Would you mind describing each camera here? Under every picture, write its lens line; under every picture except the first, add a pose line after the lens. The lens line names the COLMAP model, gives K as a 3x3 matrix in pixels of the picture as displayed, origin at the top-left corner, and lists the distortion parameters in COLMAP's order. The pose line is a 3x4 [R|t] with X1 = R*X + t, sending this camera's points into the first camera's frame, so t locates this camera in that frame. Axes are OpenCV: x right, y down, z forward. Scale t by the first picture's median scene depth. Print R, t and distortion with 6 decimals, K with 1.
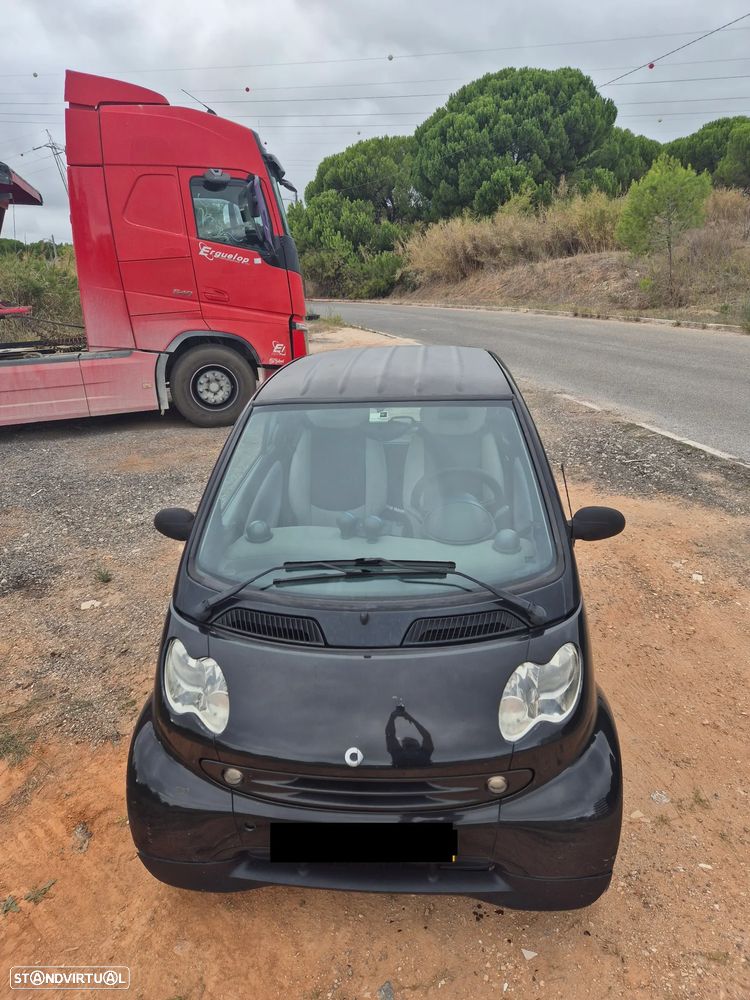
lens RADIAL K [[708.9, 0, 373.7], [0, 708.9, 524.1], [0, 0, 1]] dist [0.083775, -0.069371]
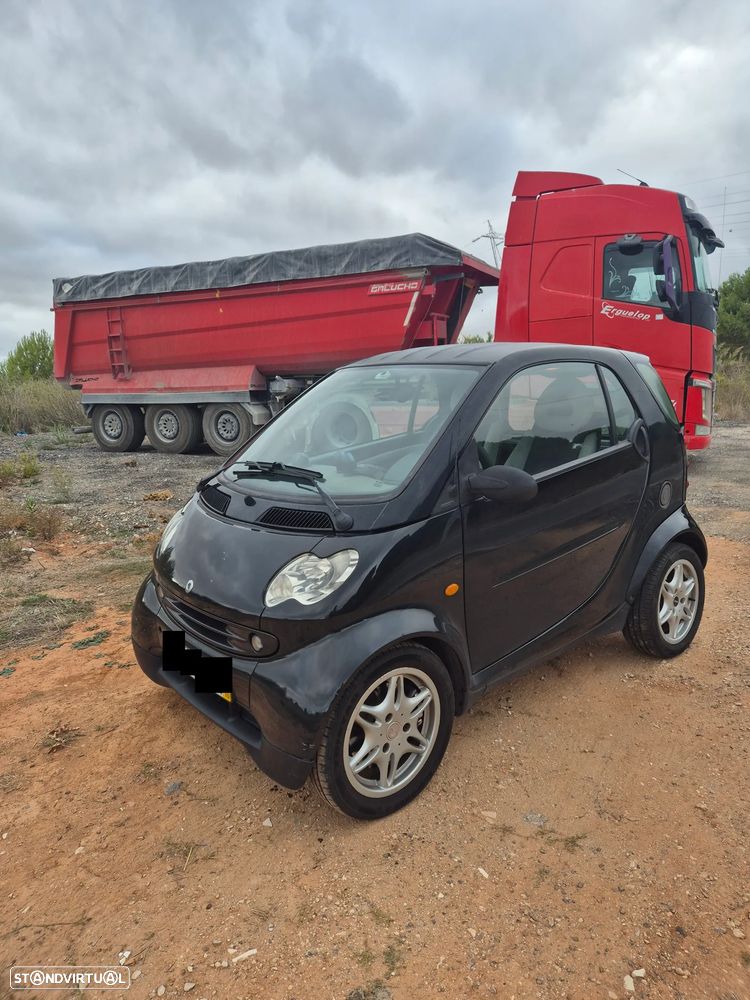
lens RADIAL K [[708.9, 0, 373.7], [0, 708.9, 524.1], [0, 0, 1]] dist [0.083775, -0.069371]
pose [[0.688763, 0.165742, -0.705786, 0.350425], [-0.262577, 0.964452, -0.029758, 0.050859], [0.675765, 0.205820, 0.707799, 0.084887]]
